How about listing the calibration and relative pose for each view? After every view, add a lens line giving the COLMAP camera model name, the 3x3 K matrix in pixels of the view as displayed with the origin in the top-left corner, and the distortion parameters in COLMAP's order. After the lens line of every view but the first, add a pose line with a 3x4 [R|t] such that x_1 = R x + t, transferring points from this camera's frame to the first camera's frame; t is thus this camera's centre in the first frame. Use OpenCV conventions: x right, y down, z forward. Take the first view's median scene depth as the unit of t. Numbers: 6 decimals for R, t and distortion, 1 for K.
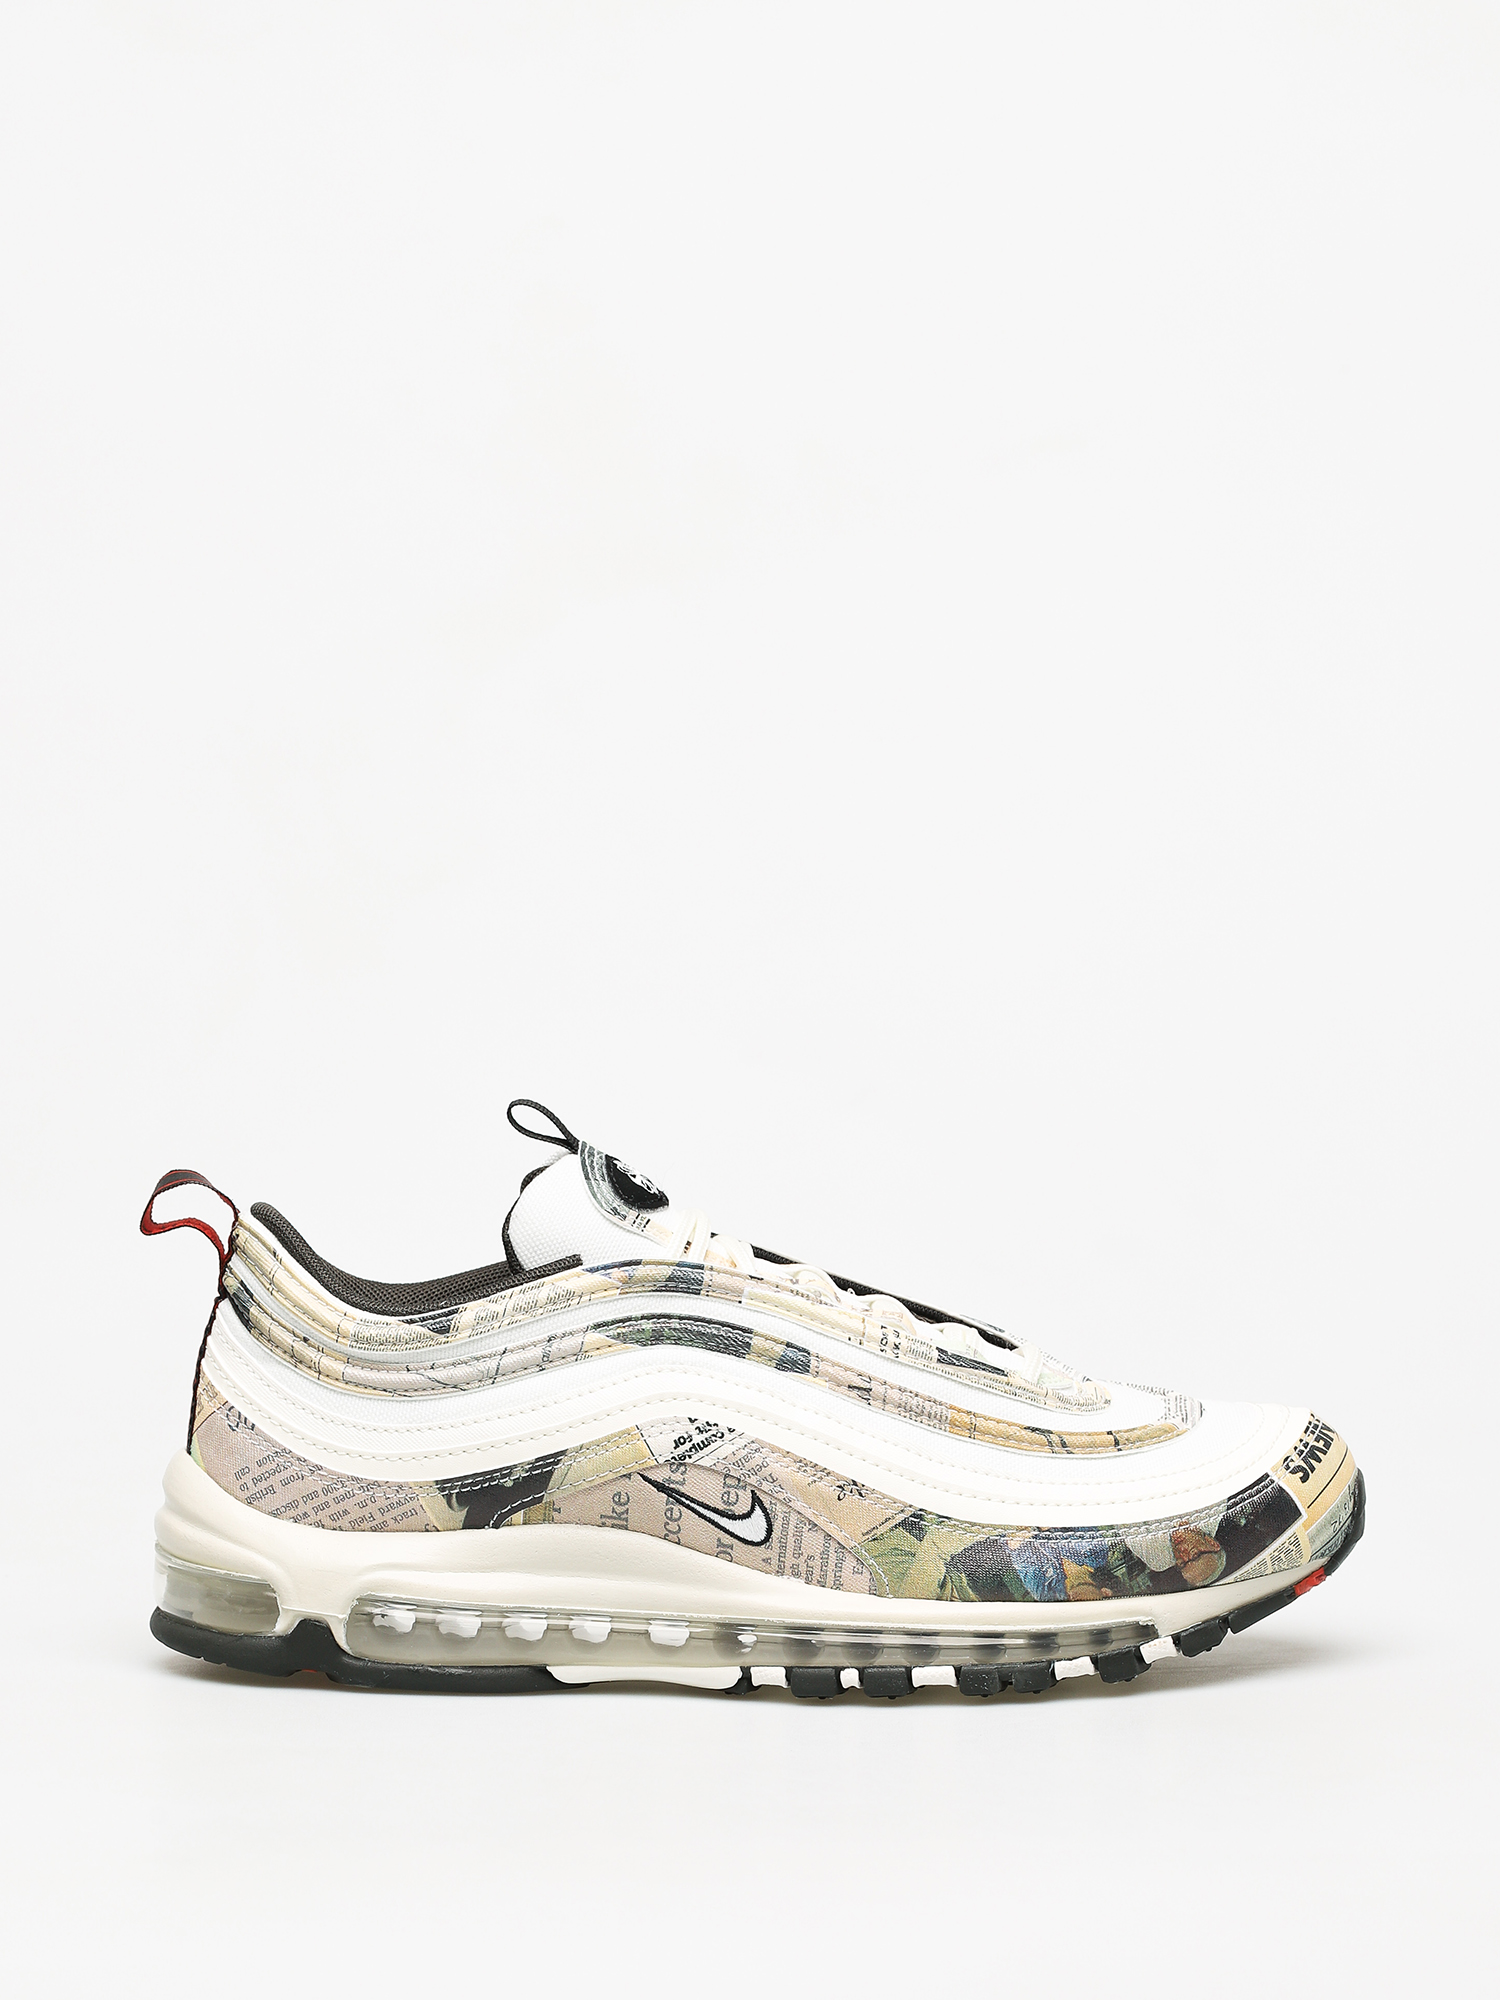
lens RADIAL K [[8724.8, 0, 750.2], [0, 8724.8, 999.3], [0, 0, 1]] dist [-0.168987, 0.000000]
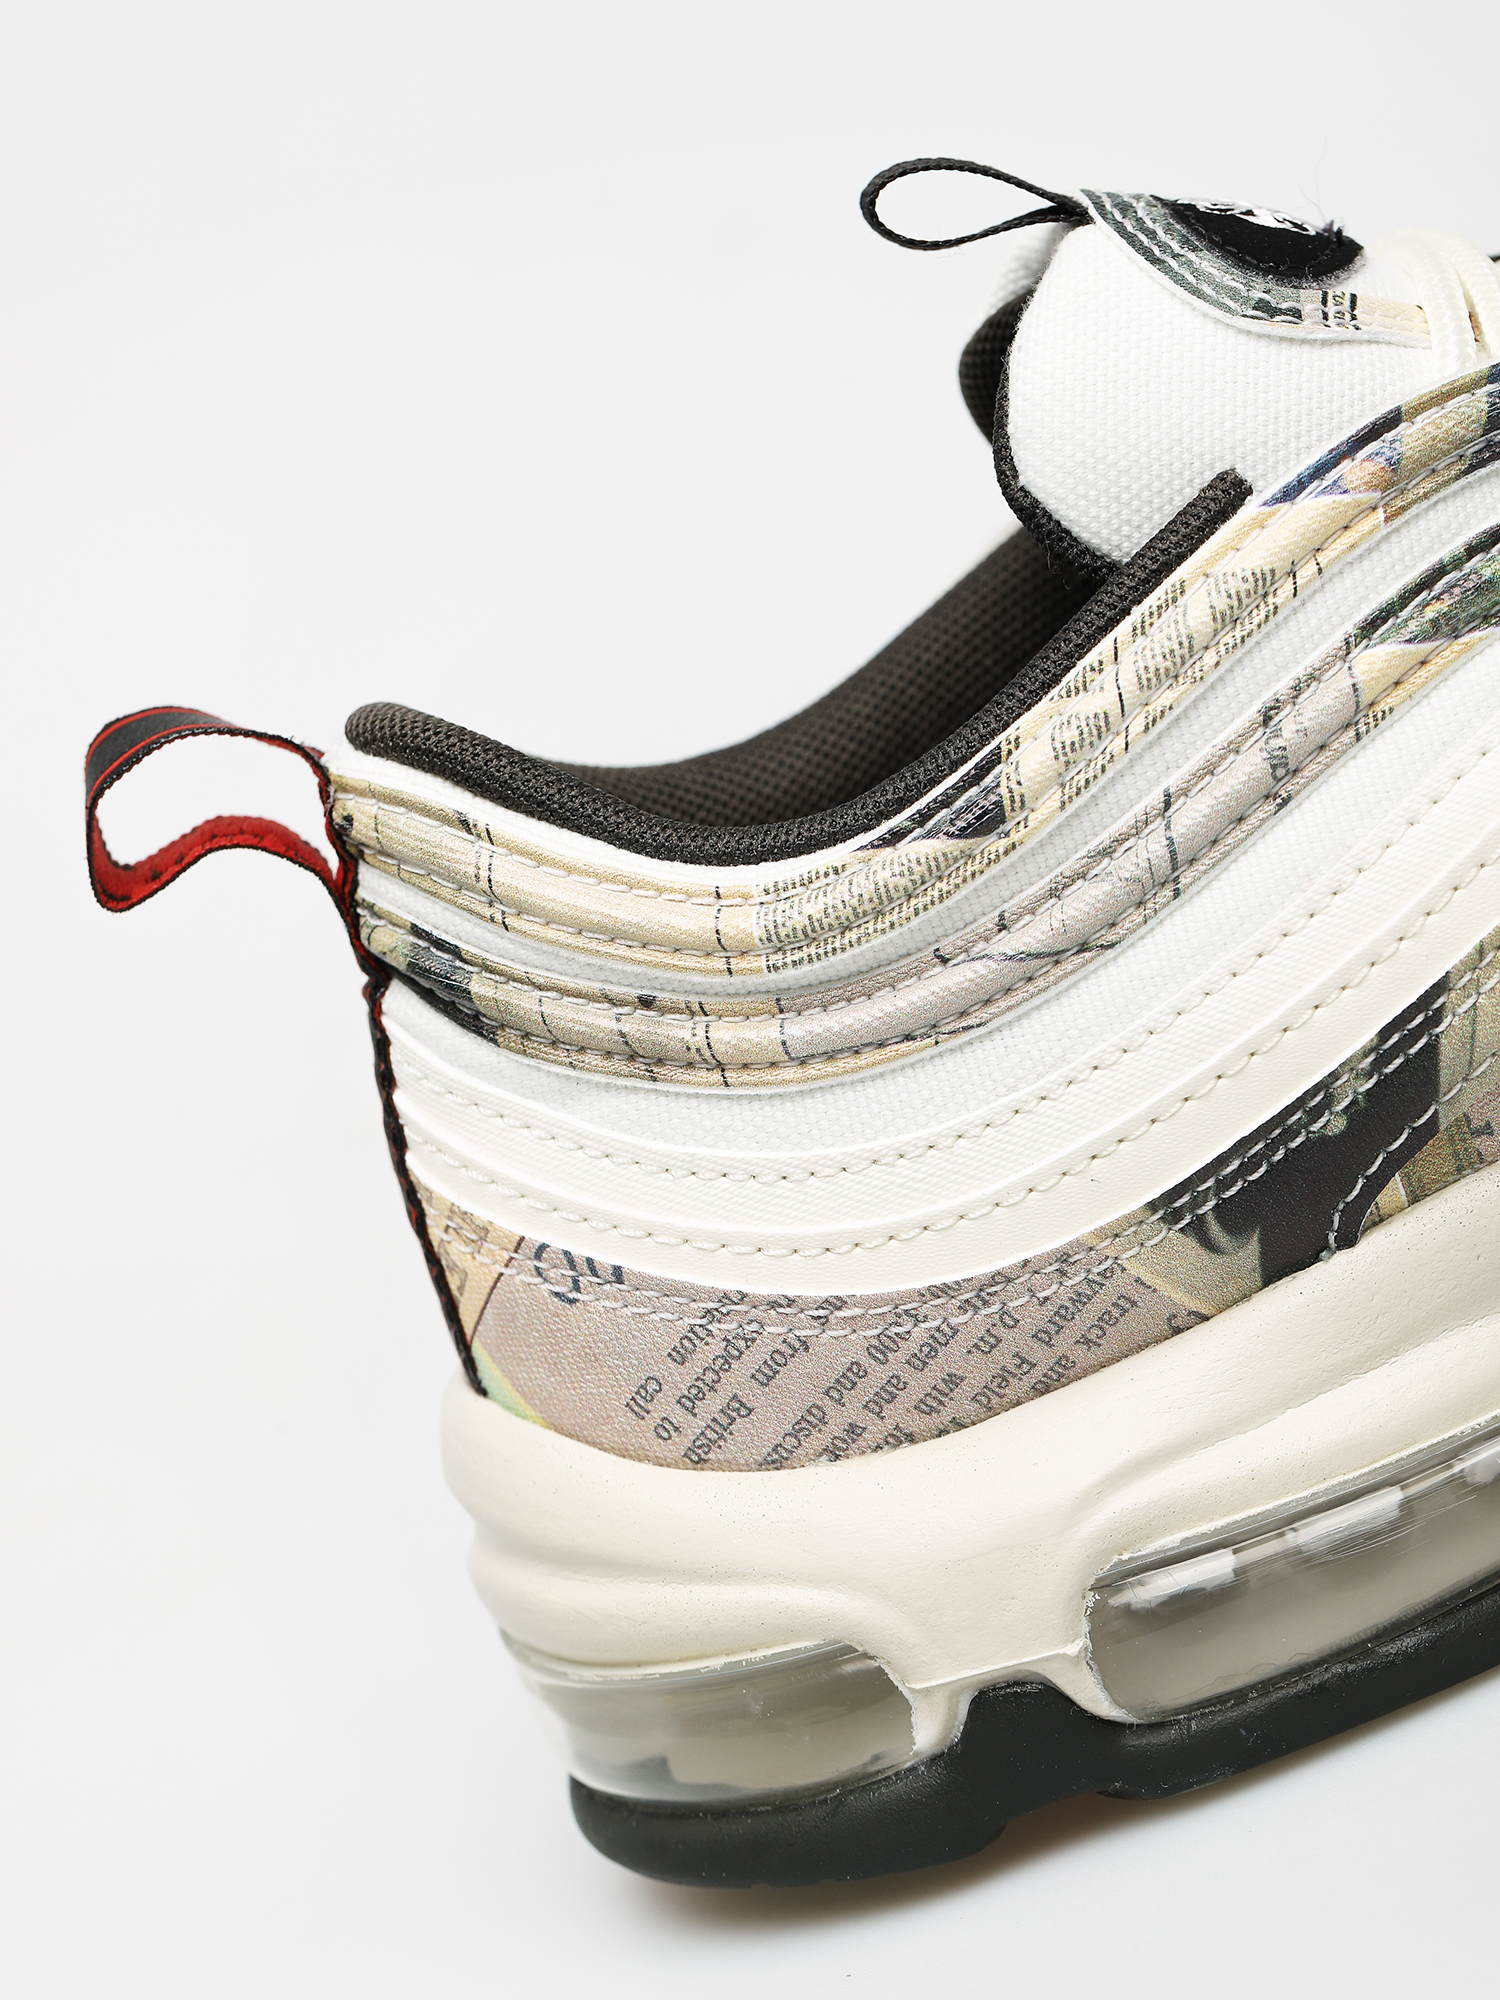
lens RADIAL K [[8724.8, 0, 749.5], [0, 8724.8, 998.3], [0, 0, 1]] dist [-0.168987, 0.000000]
pose [[0.901788, -0.431981, -0.013063, -0.042485], [0.429695, 0.892962, 0.134092, -0.008151], [-0.046260, -0.126535, 0.990883, 0.641299]]
